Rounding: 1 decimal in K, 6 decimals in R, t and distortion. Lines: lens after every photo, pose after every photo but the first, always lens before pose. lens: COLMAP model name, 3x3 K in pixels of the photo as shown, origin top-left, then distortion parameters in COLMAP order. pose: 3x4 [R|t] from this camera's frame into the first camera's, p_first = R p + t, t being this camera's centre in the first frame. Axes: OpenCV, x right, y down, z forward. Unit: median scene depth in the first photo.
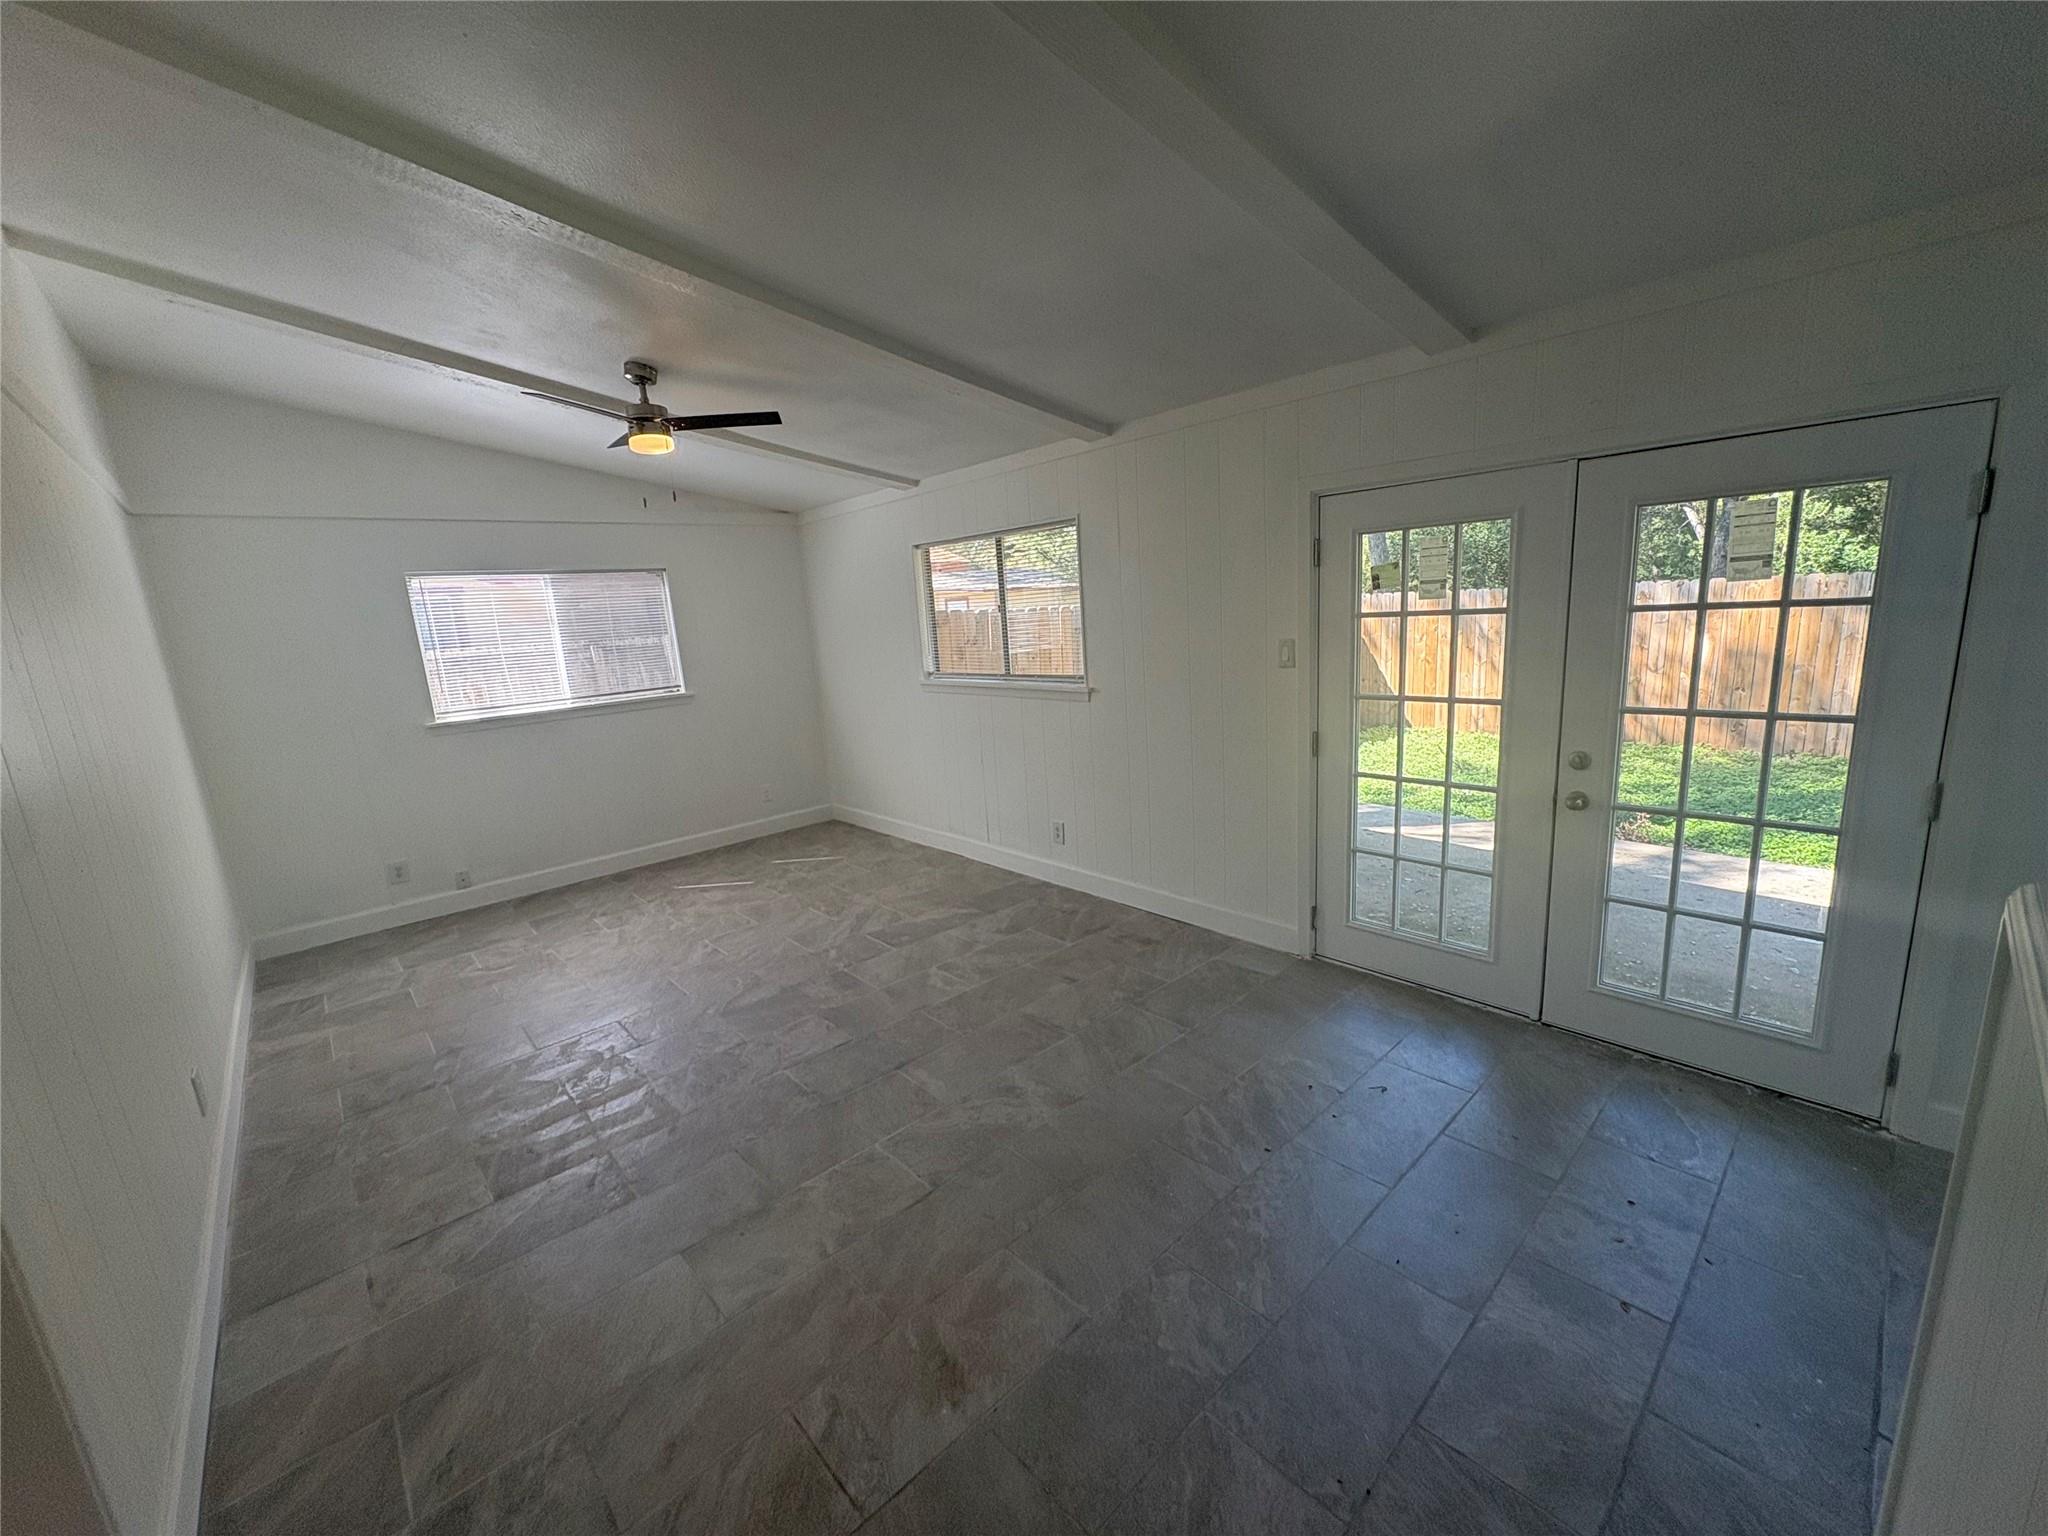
lens RADIAL K [[808.6, 0, 1024.1], [0, 808.6, 773.4], [0, 0, 1]] dist [0.001161, 0.000186]
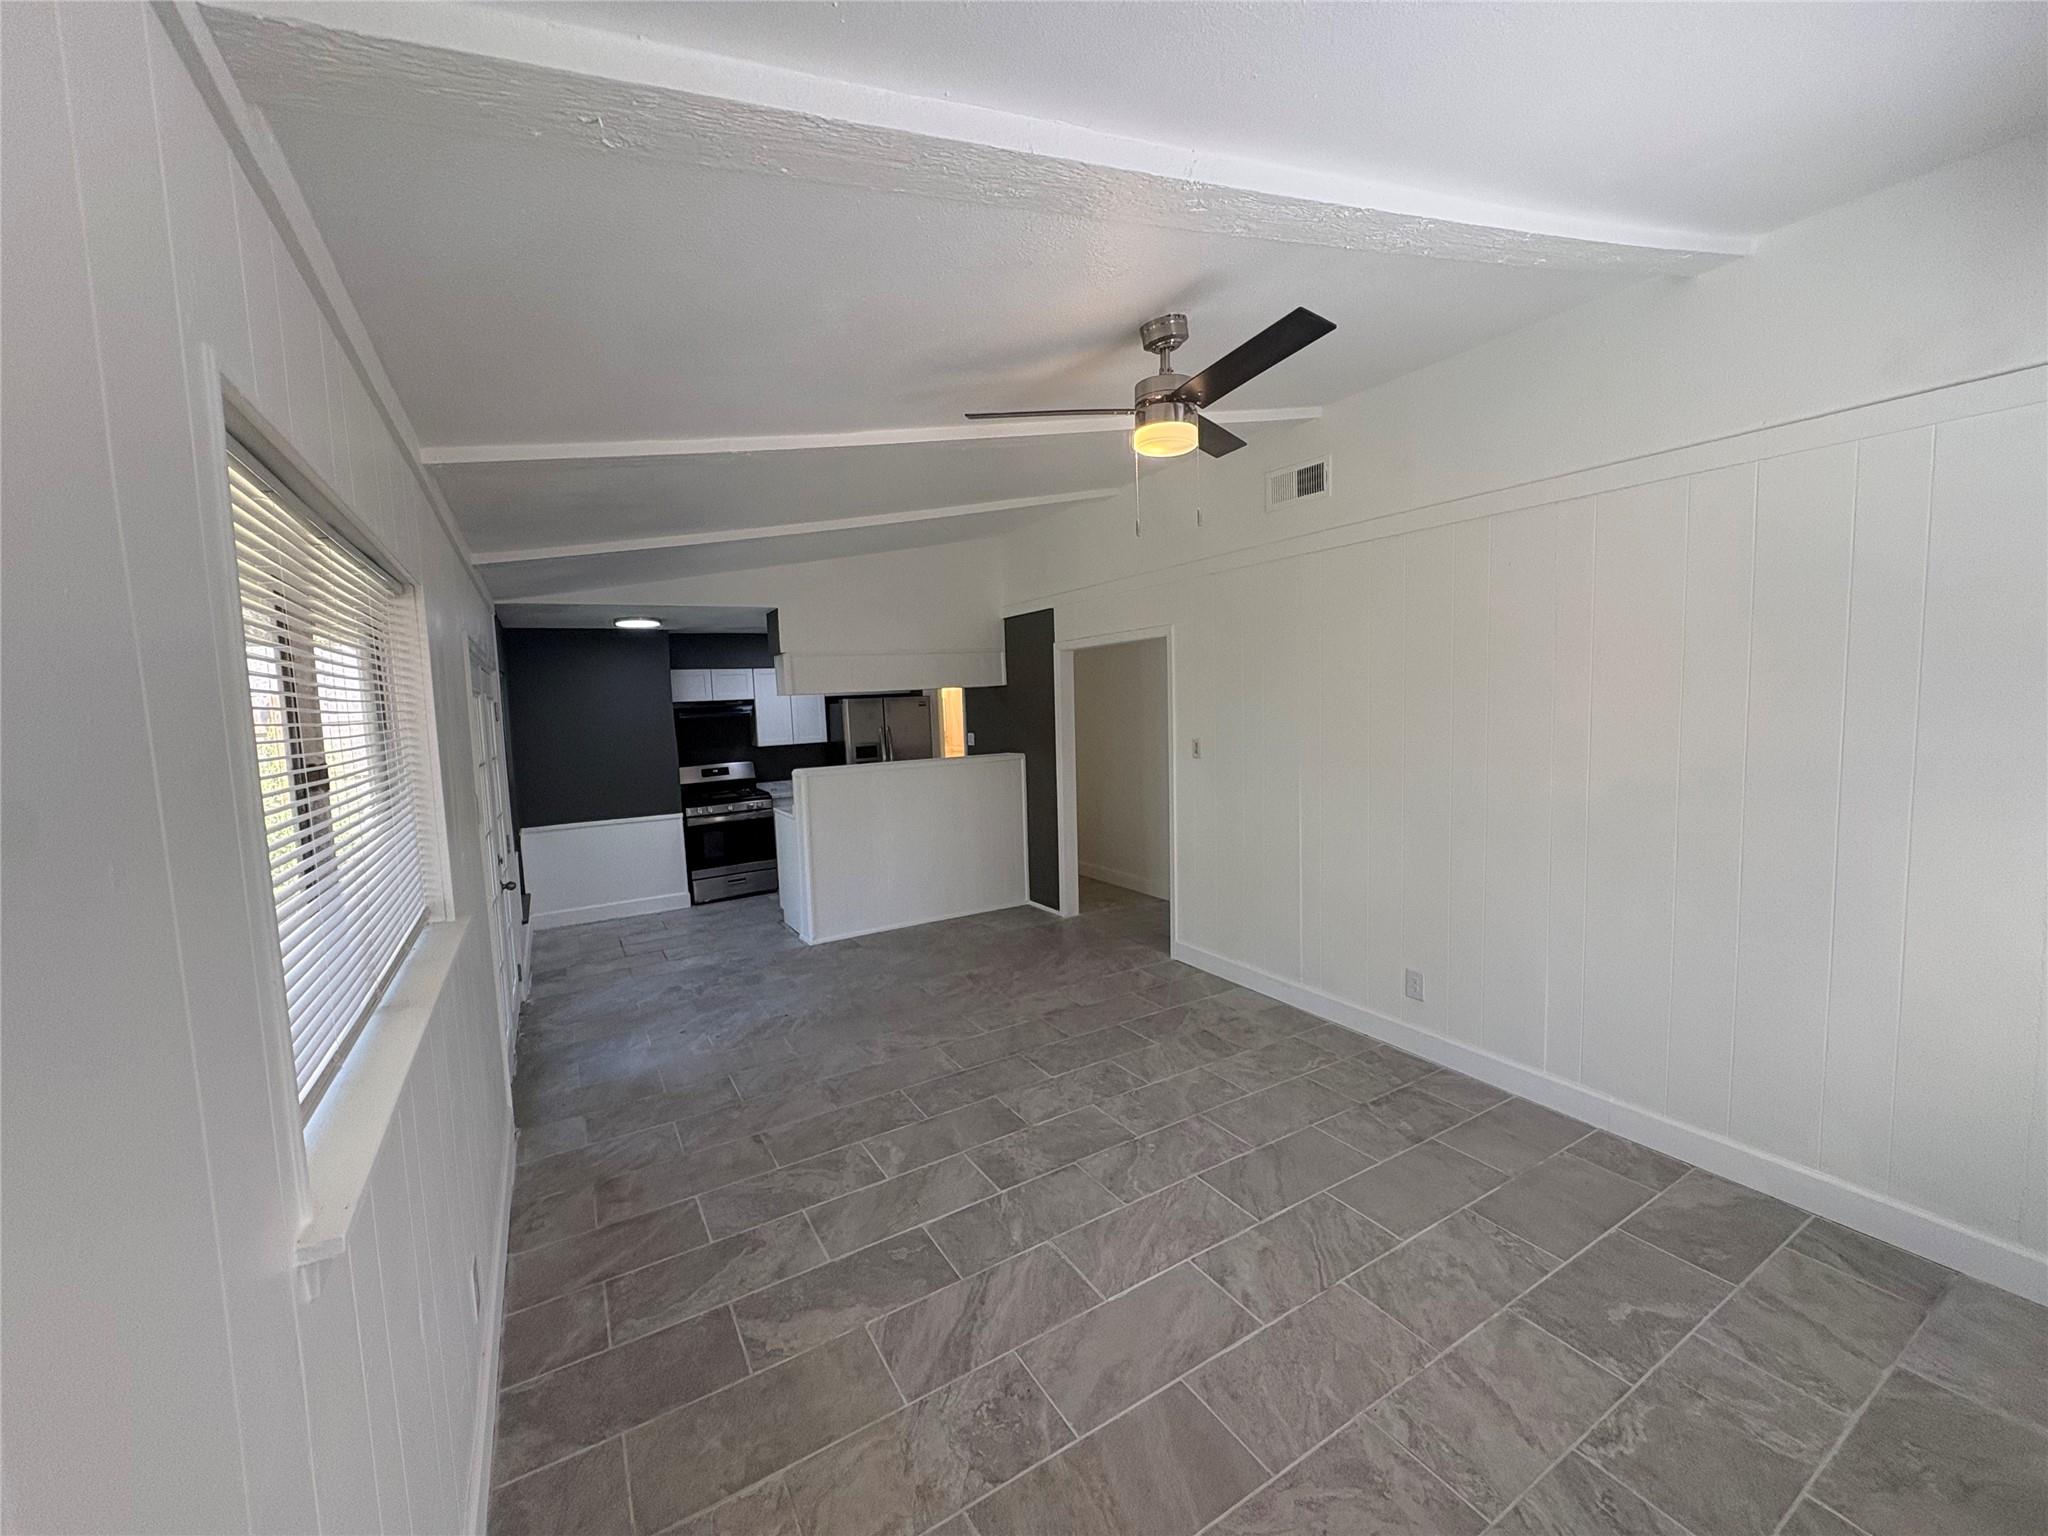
lens RADIAL K [[809.5, 0, 1022.4], [0, 809.5, 771.9], [0, 0, 1]] dist [-0.001931, -0.000335]
pose [[-0.972942, 0.081990, 0.216012, -0.537135], [0.140154, 0.952702, 0.269659, -0.394200], [-0.183686, 0.292638, -0.938415, 1.958766]]
